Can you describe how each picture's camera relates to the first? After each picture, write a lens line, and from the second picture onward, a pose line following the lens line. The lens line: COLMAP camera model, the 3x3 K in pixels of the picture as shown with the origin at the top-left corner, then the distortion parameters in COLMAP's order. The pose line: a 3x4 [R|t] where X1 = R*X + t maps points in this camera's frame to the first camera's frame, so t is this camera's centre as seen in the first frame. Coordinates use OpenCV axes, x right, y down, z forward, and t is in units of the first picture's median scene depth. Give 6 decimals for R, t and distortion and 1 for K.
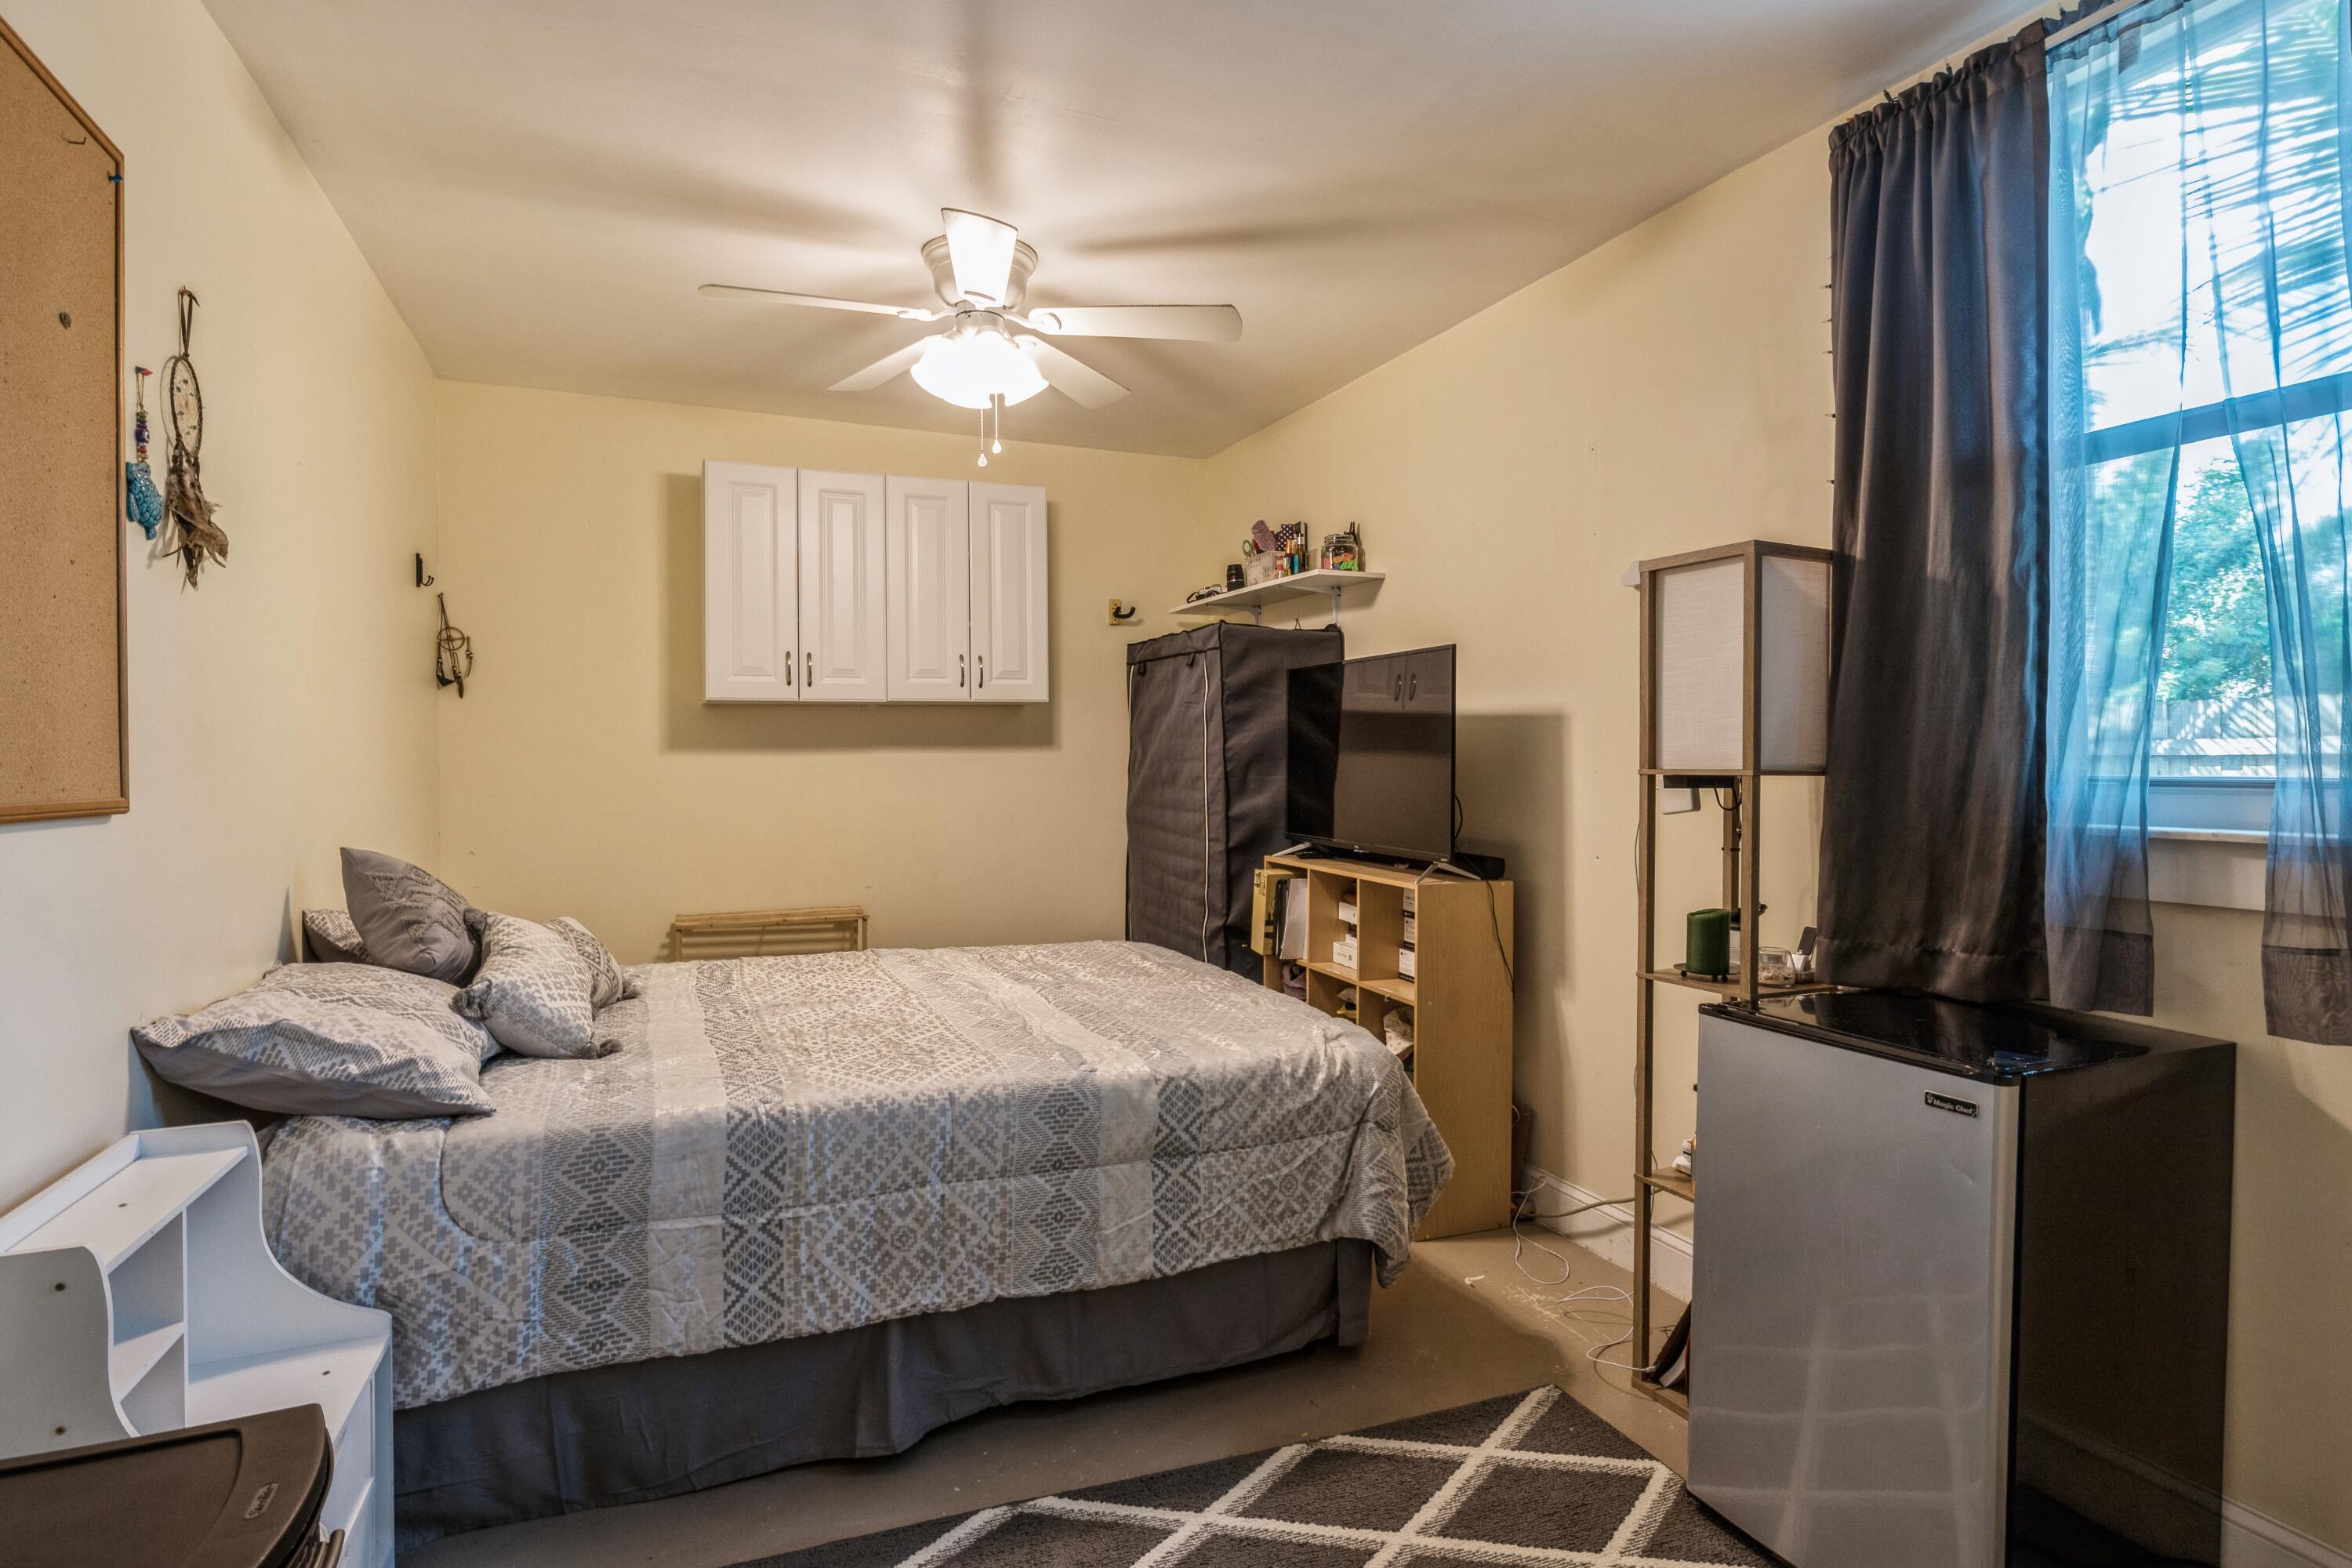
lens RADIAL K [[1179.9, 0, 1178.6], [0, 1179.9, 763.9], [0, 0, 1]] dist [-0.005553, 0.001309]
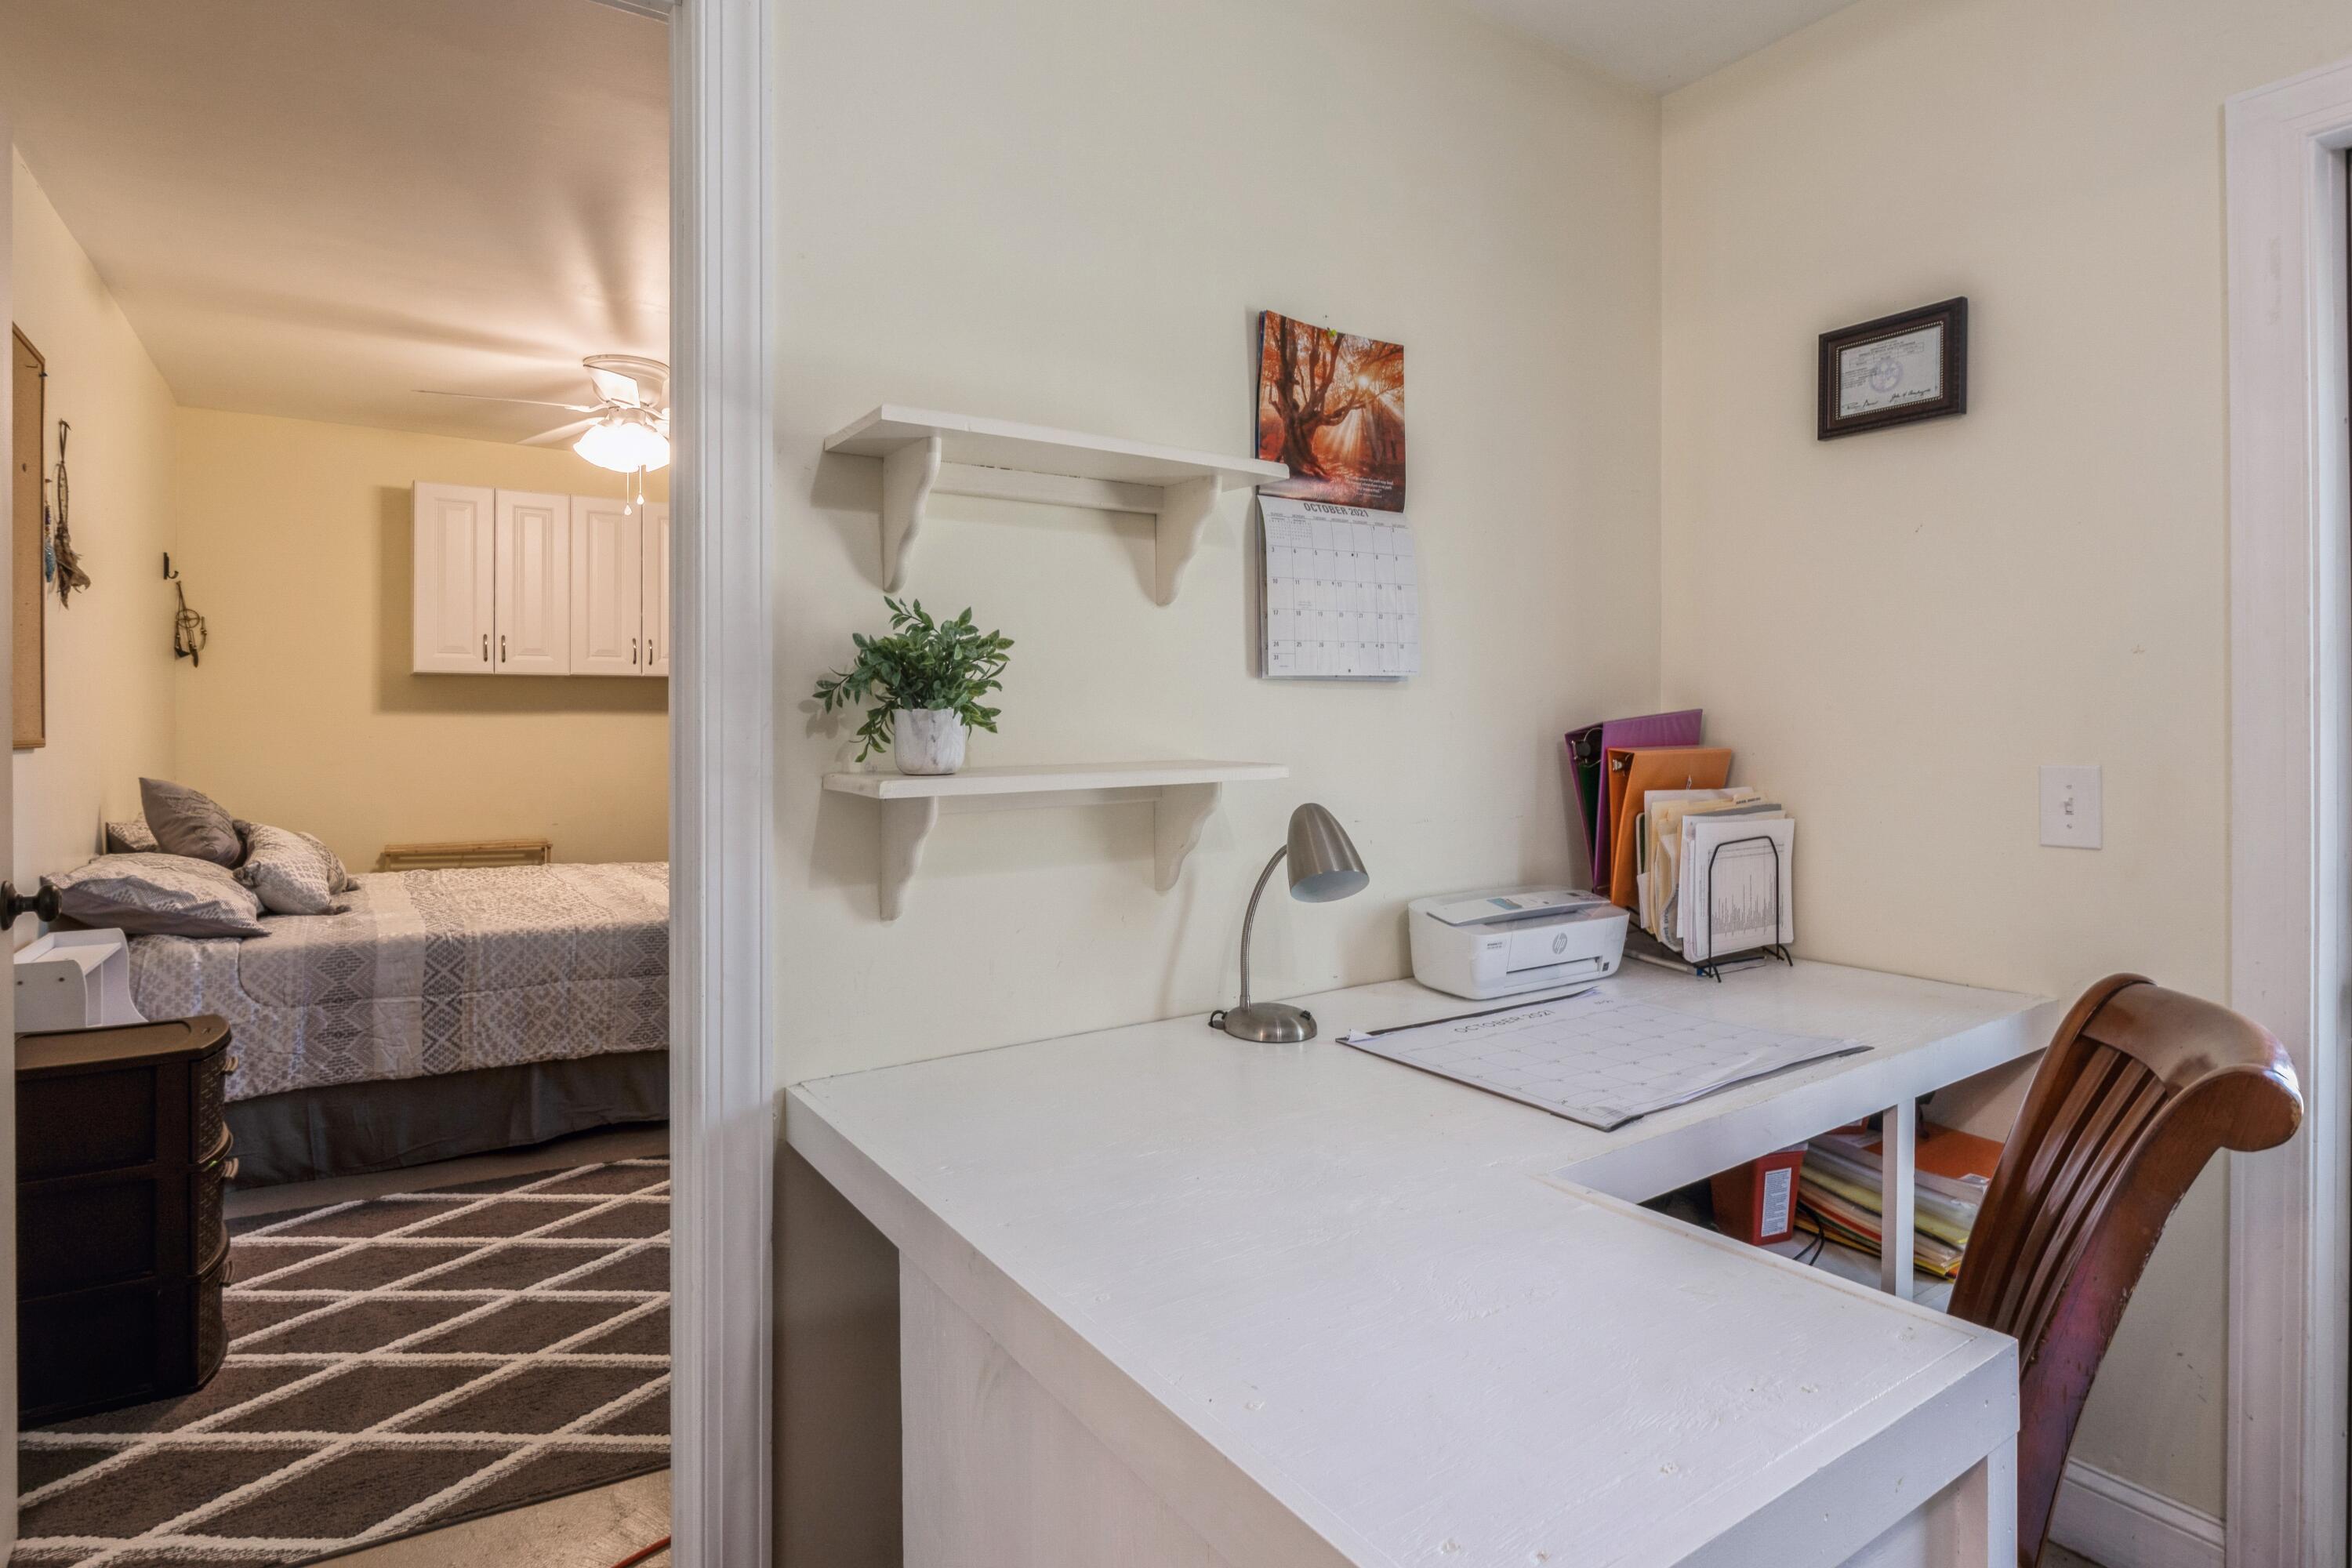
lens RADIAL K [[1218.2, 0, 1164.3], [0, 1218.2, 727.3], [0, 0, 1]] dist [-0.006995, 0.000103]
pose [[0.984865, 0.009724, 0.173050, 0.315917], [-0.009283, 0.999951, -0.003359, 0.002795], [-0.173074, 0.001701, 0.984907, -0.798975]]
